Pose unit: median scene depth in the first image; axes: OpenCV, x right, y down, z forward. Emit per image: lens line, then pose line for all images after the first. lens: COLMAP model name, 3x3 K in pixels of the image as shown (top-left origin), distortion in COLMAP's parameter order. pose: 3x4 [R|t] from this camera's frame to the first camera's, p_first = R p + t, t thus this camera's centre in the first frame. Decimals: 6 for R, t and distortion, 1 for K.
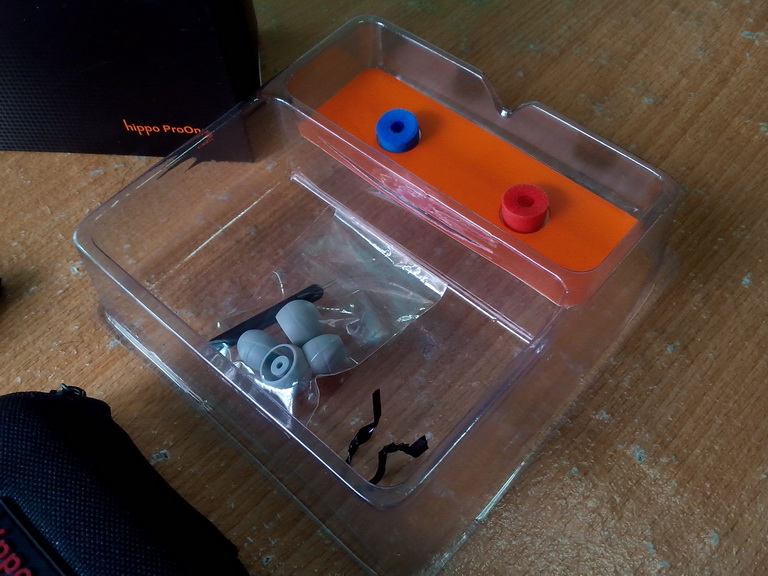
lens RADIAL K [[735.4, 0, 383.4], [0, 735.4, 254.6], [0, 0, 1]] dist [0.057905, -0.236153]
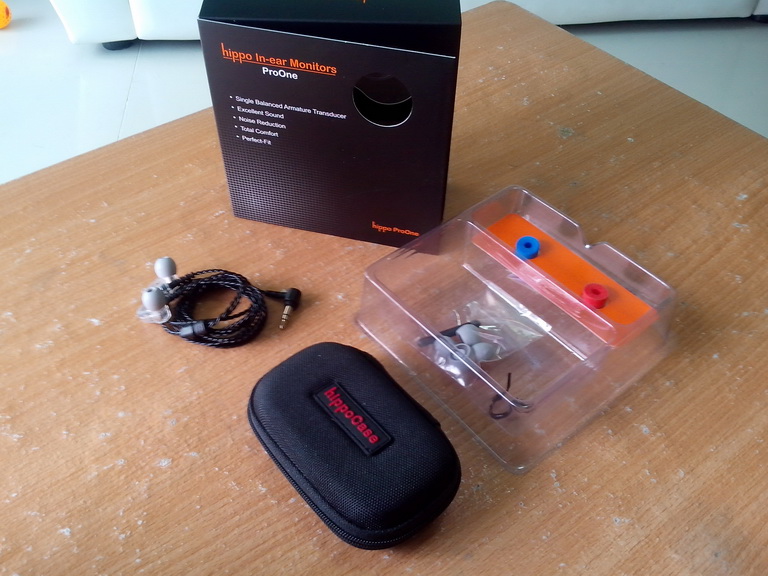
lens RADIAL K [[735.4, 0, 383.4], [0, 735.4, 254.6], [0, 0, 1]] dist [0.057905, -0.236153]
pose [[0.987431, 0.142641, -0.068067, -0.208931], [-0.153254, 0.969411, -0.191718, 0.256206], [0.038638, 0.199740, 0.979087, -0.805830]]
